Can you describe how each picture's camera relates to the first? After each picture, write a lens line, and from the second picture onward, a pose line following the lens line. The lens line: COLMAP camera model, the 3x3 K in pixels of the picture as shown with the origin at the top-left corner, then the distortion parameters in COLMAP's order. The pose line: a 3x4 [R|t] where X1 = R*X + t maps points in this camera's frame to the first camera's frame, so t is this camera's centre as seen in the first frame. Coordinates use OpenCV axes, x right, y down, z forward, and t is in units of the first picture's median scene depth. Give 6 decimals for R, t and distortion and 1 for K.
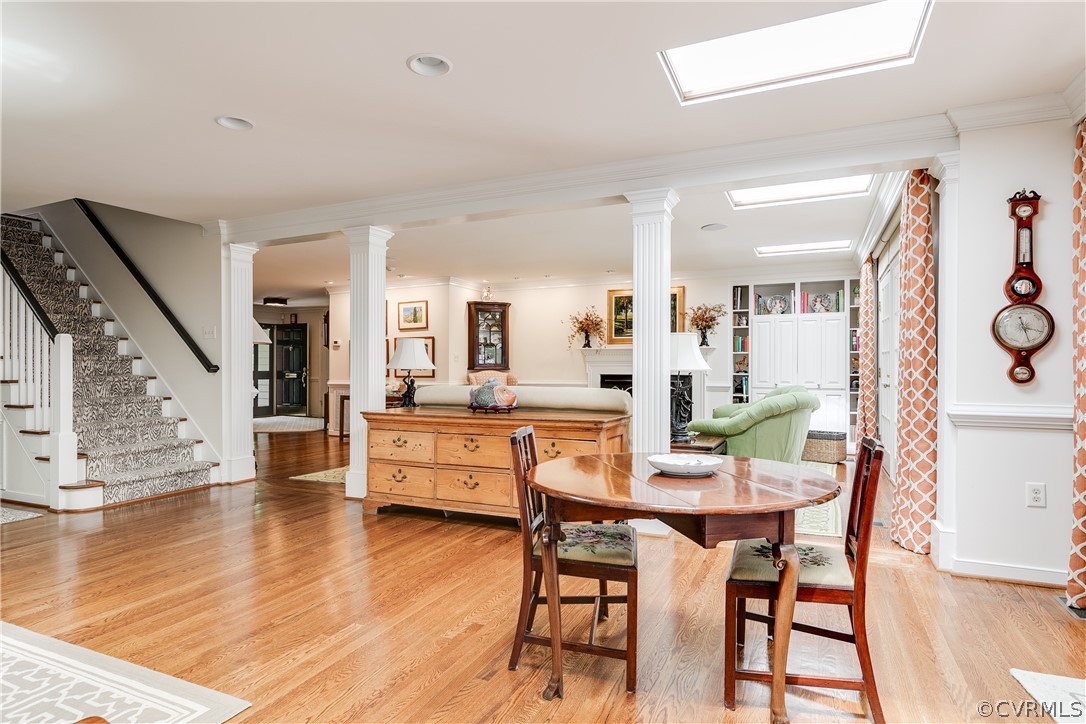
lens RADIAL K [[586.9, 0, 547.7], [0, 586.9, 367.5], [0, 0, 1]] dist [0.001744, -0.000065]
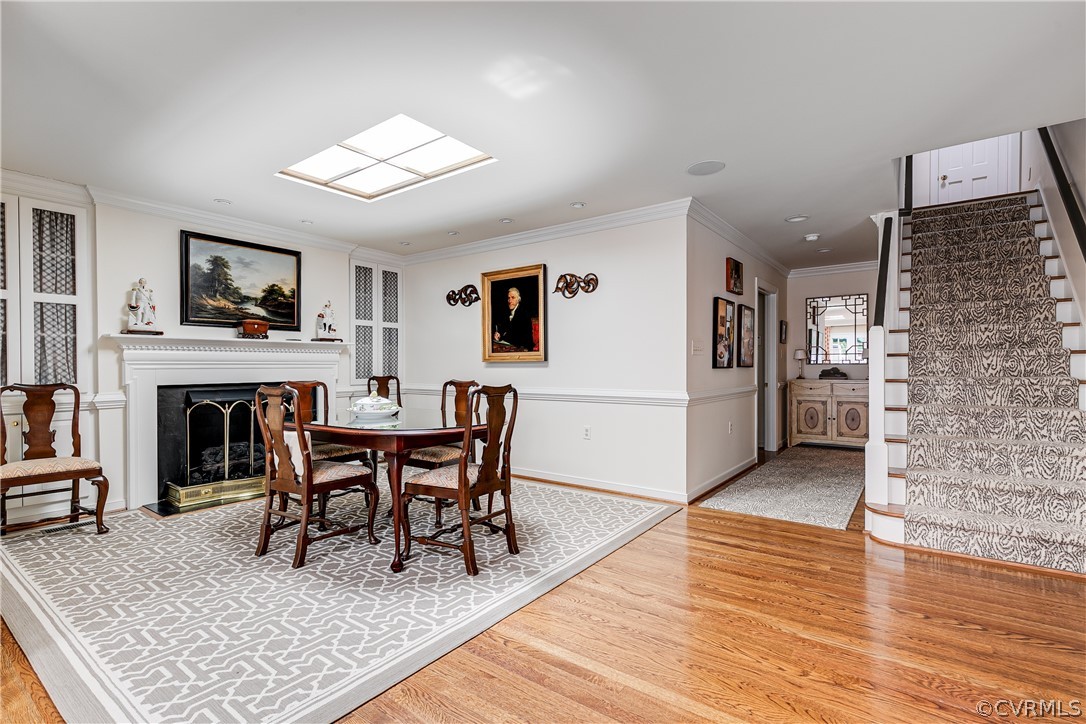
lens RADIAL K [[494.6, 0, 542.6], [0, 494.6, 368.7], [0, 0, 1]] dist [0.010549, -0.002671]
pose [[-0.223334, 0.003472, -0.974736, -0.011139], [0.001099, 0.999994, 0.003310, 0.001111], [0.974741, -0.000332, -0.223336, 0.605777]]
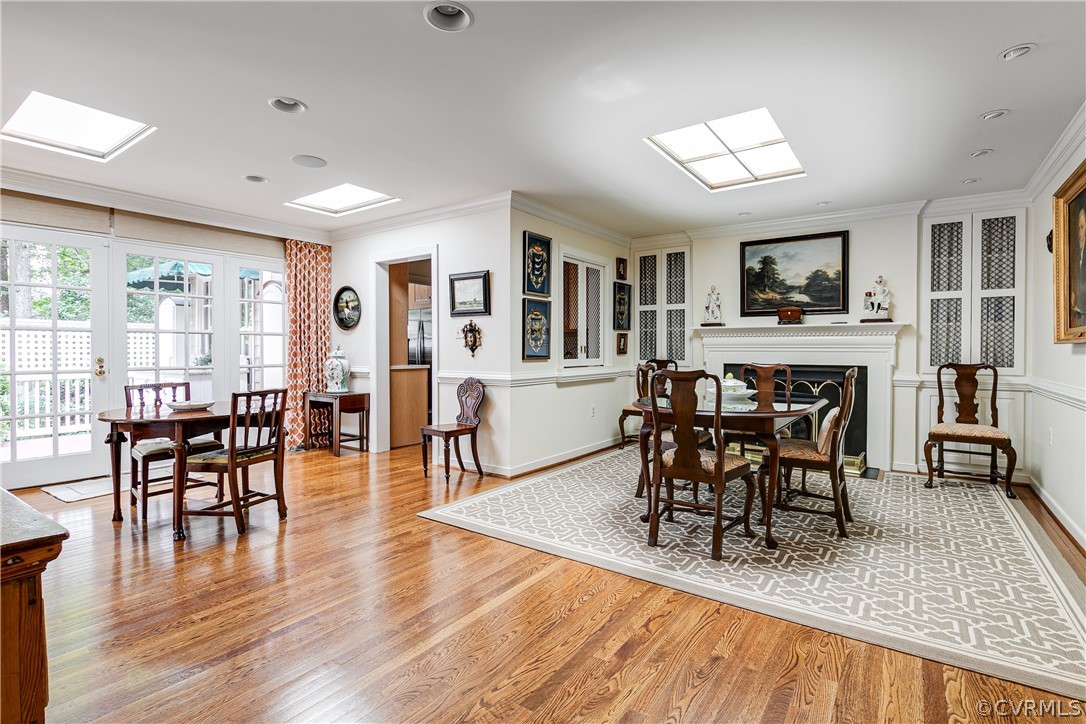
lens RADIAL K [[526.0, 0, 541.6], [0, 526.0, 354.5], [0, 0, 1]] dist [0.019206, 0.000020]
pose [[-0.981333, -0.007322, 0.192179, -0.482312], [-0.004772, 0.999894, 0.013731, -0.003103], [-0.192259, 0.012558, -0.981264, 1.013980]]
